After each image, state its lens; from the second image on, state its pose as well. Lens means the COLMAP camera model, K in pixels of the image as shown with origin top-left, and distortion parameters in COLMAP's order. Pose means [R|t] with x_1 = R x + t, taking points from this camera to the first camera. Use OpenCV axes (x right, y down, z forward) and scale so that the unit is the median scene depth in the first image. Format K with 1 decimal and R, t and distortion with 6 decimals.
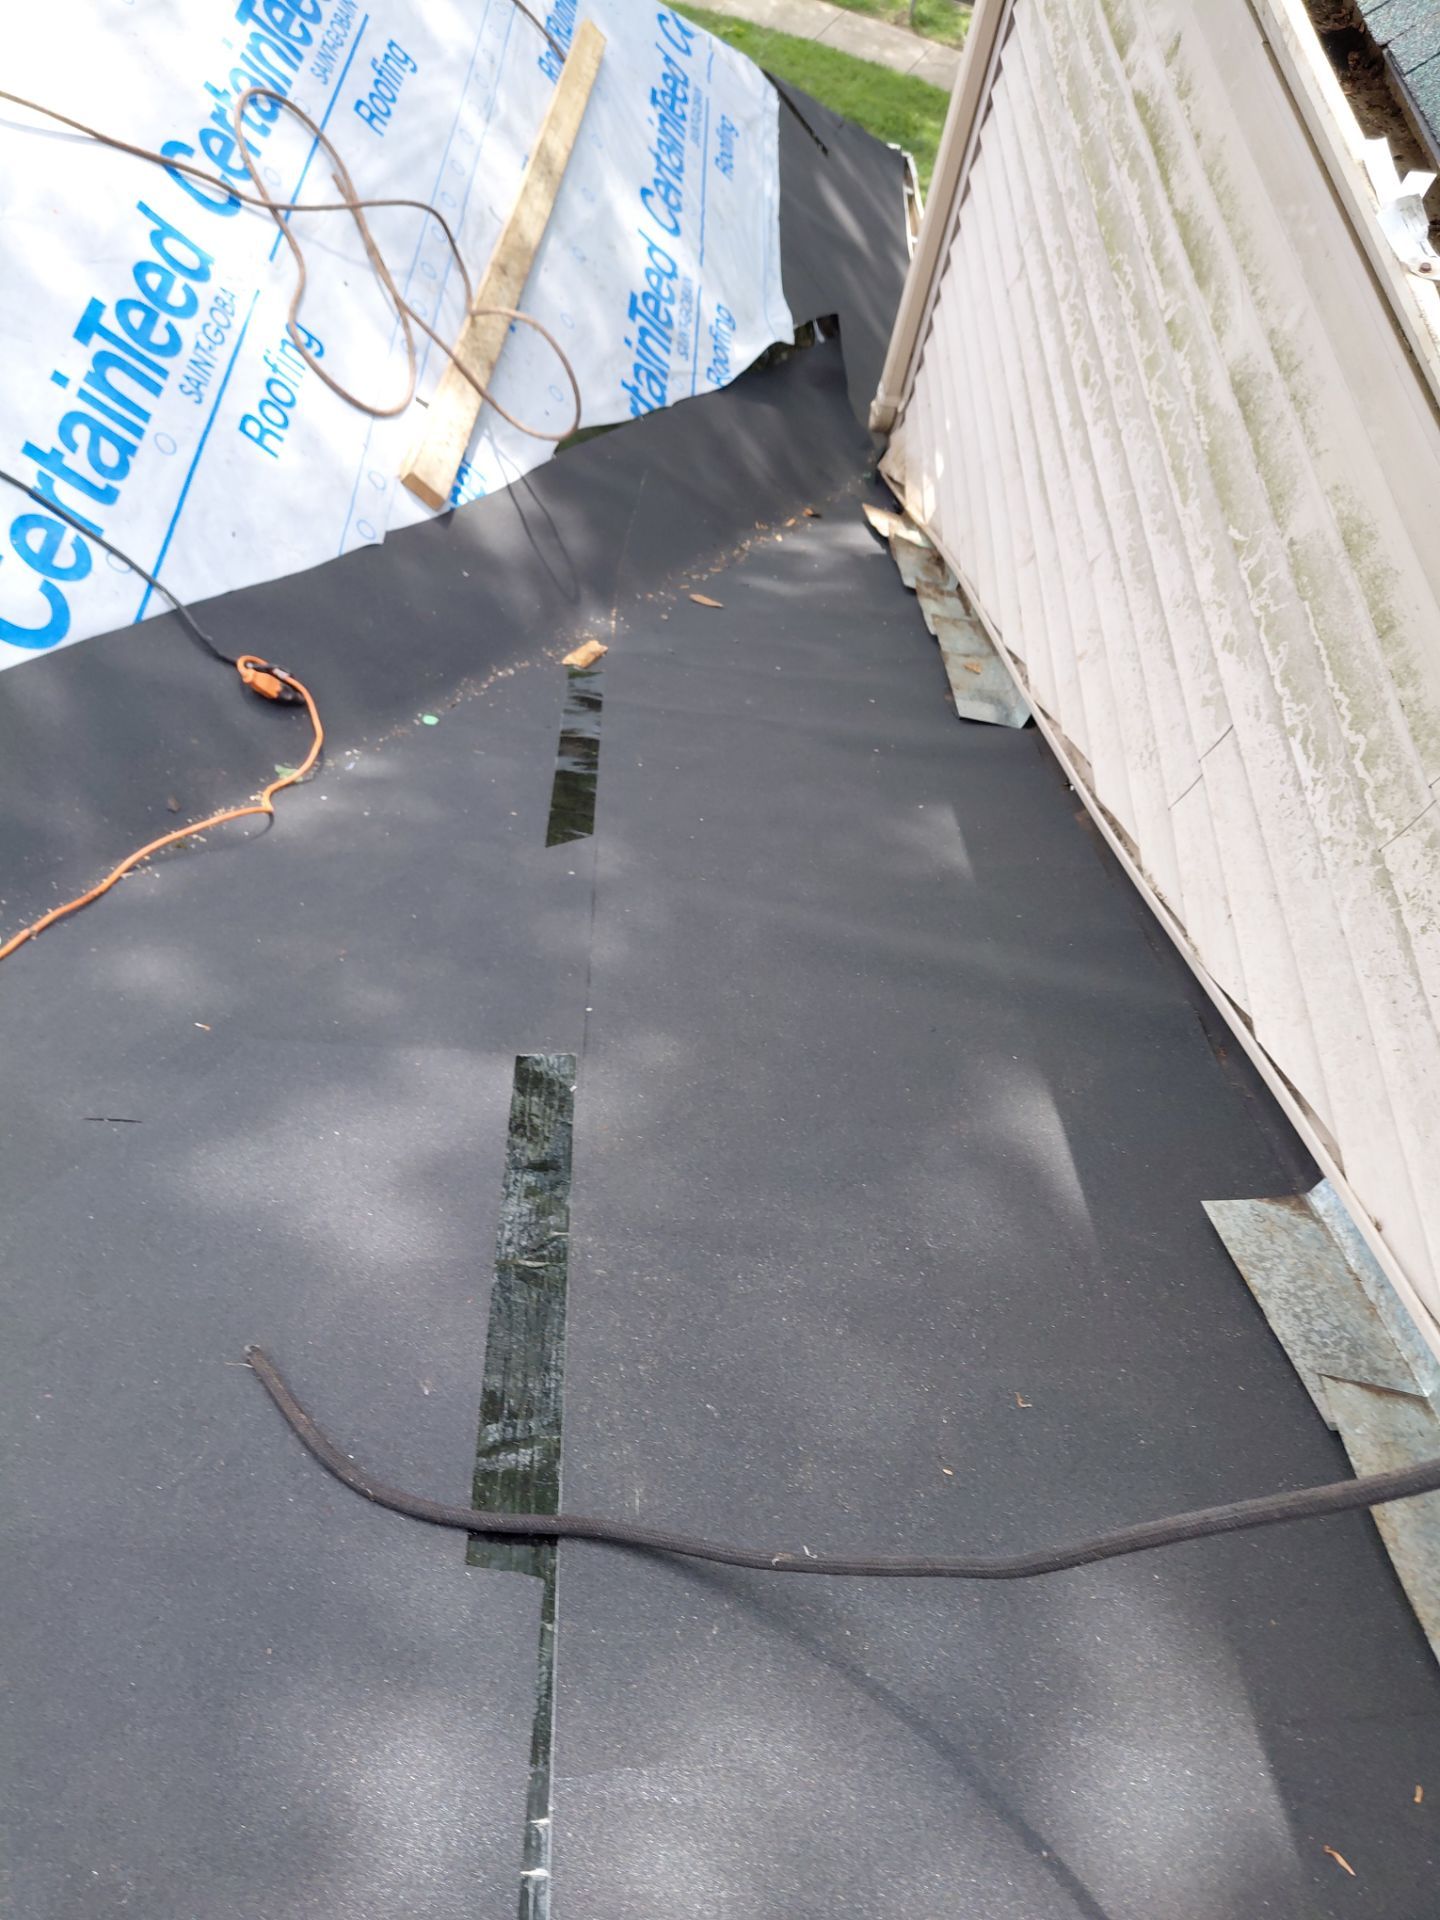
lens RADIAL K [[1350.2, 0, 726.6], [0, 1350.2, 1036.2], [0, 0, 1]] dist [-0.030255, -0.023878]
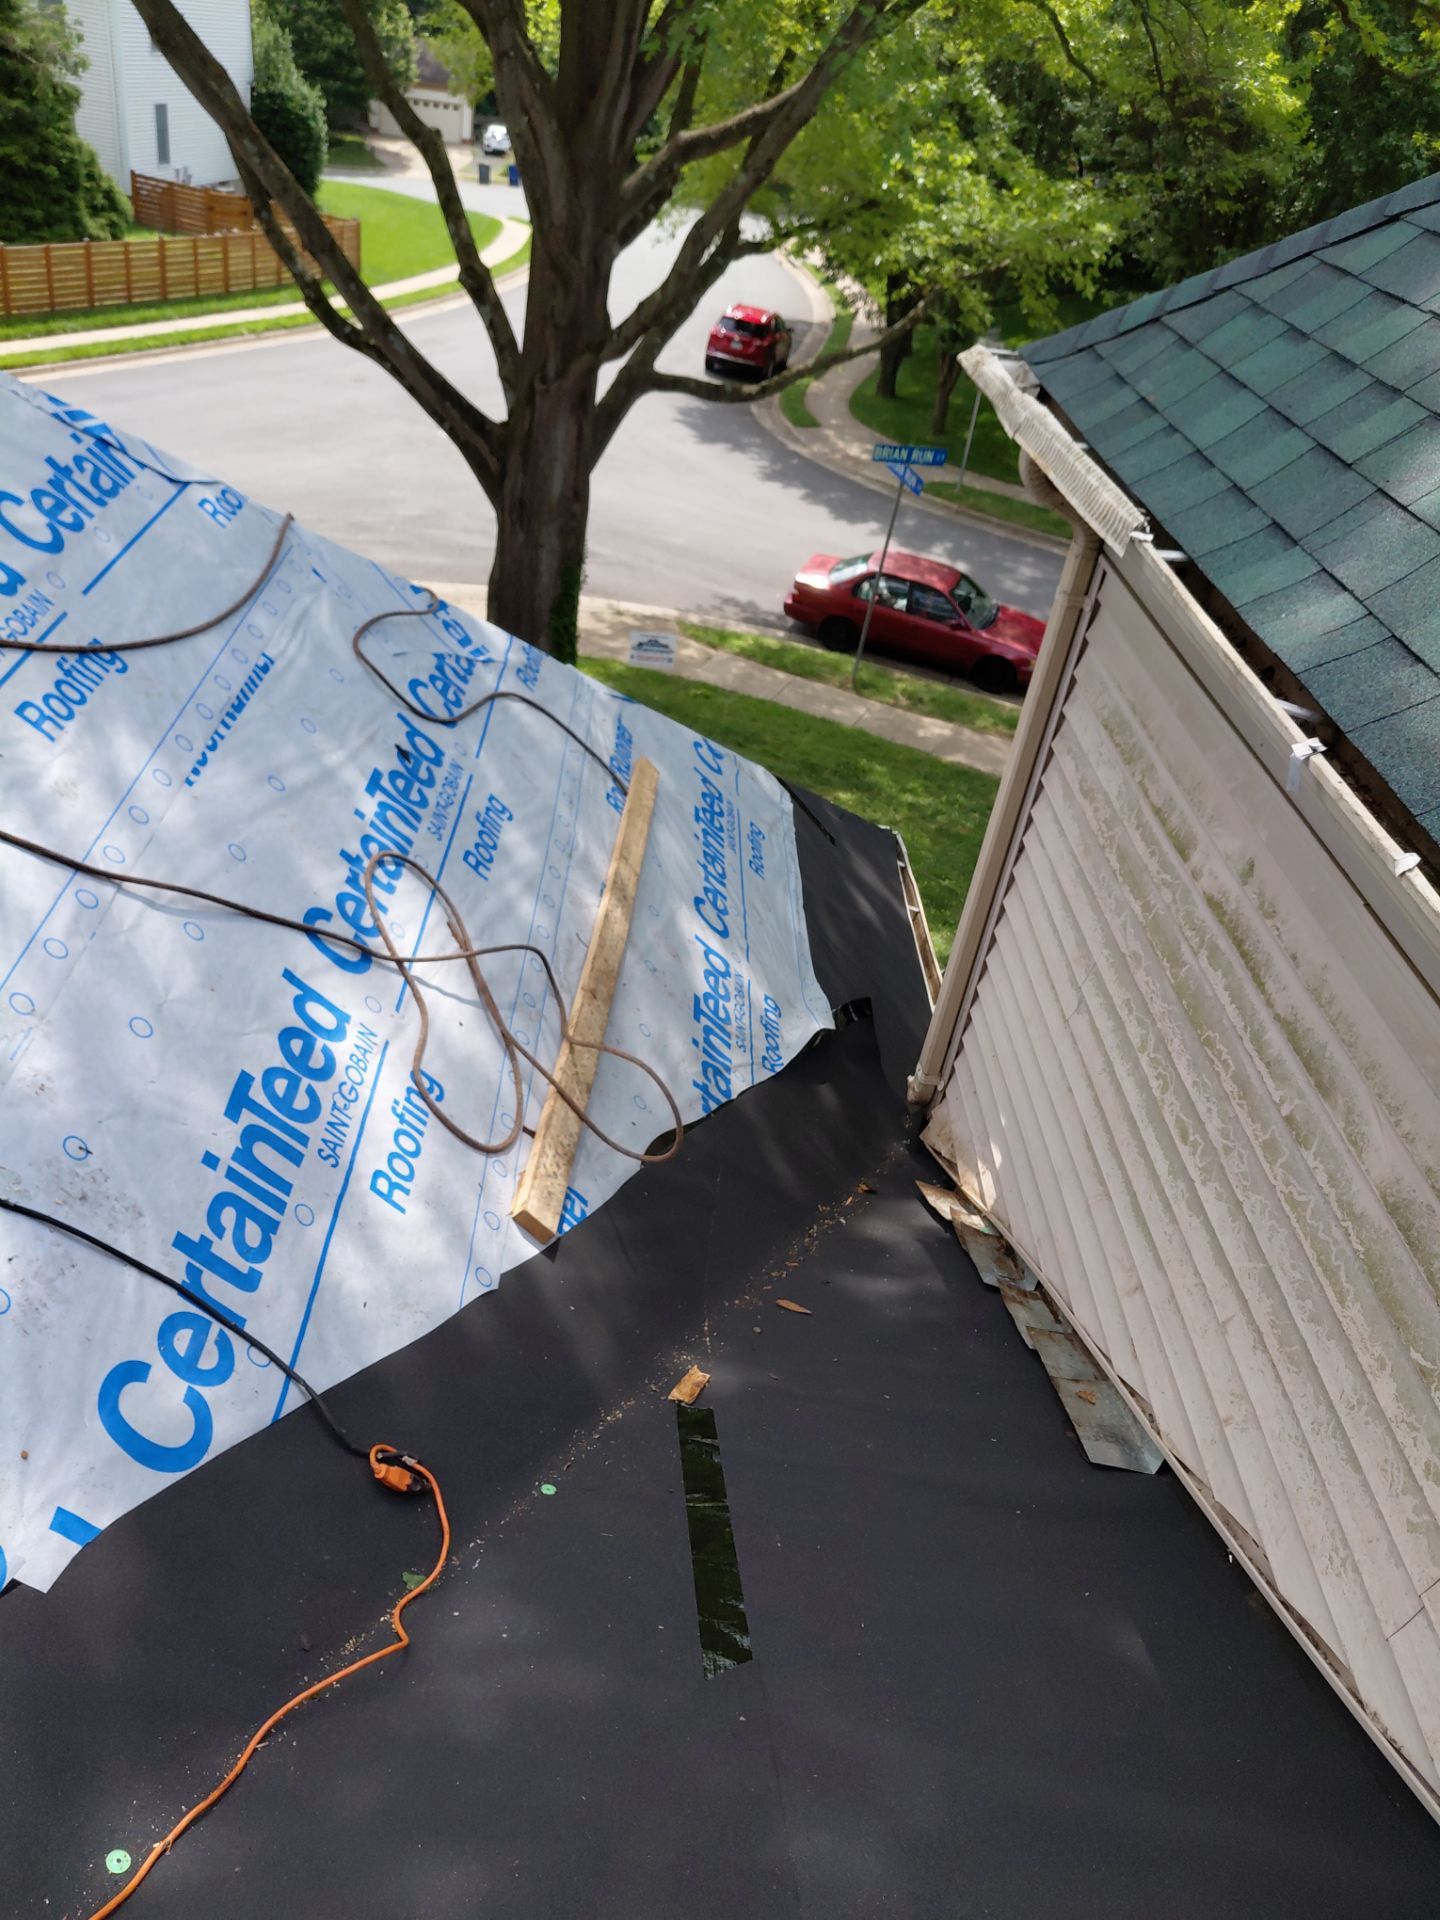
lens RADIAL K [[1359.5, 0, 723.9], [0, 1359.5, 1045.1], [0, 0, 1]] dist [0.009863, -0.166143]
pose [[0.999528, -0.000192, 0.030724, -0.117712], [0.011822, 0.925398, -0.378812, -0.148040], [-0.028360, 0.378997, 0.924963, -0.005373]]
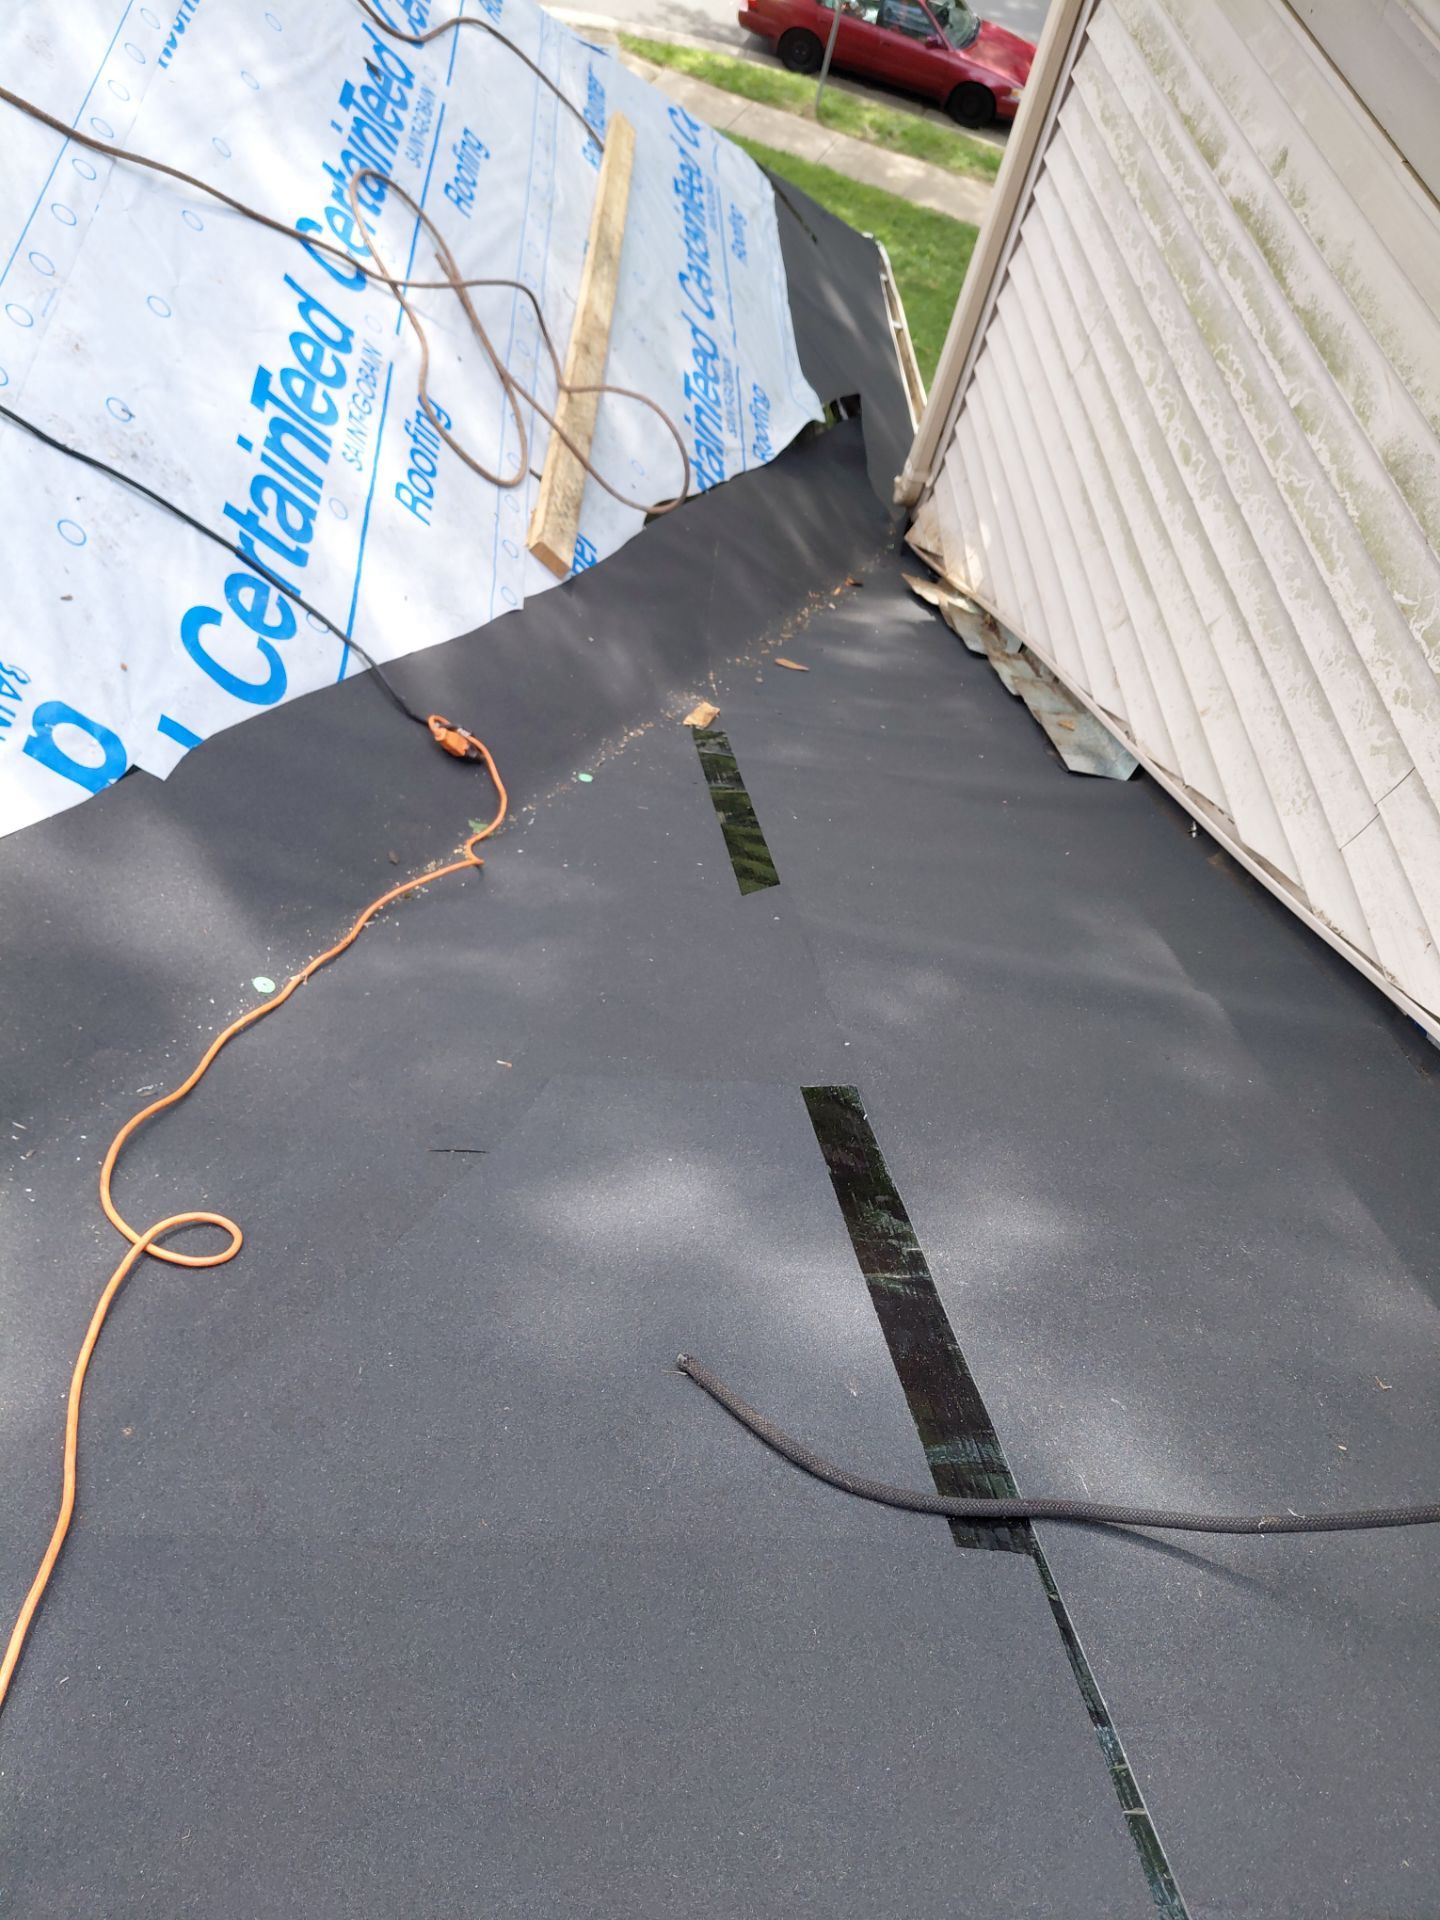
lens RADIAL K [[1342.5, 0, 720.4], [0, 1342.5, 1019.2], [0, 0, 1]] dist [0.022277, -0.079939]
pose [[0.997720, -0.018294, 0.064964, -0.173901], [0.022090, 0.998061, -0.058196, 0.014182], [-0.063773, 0.059498, 0.996189, -0.027774]]
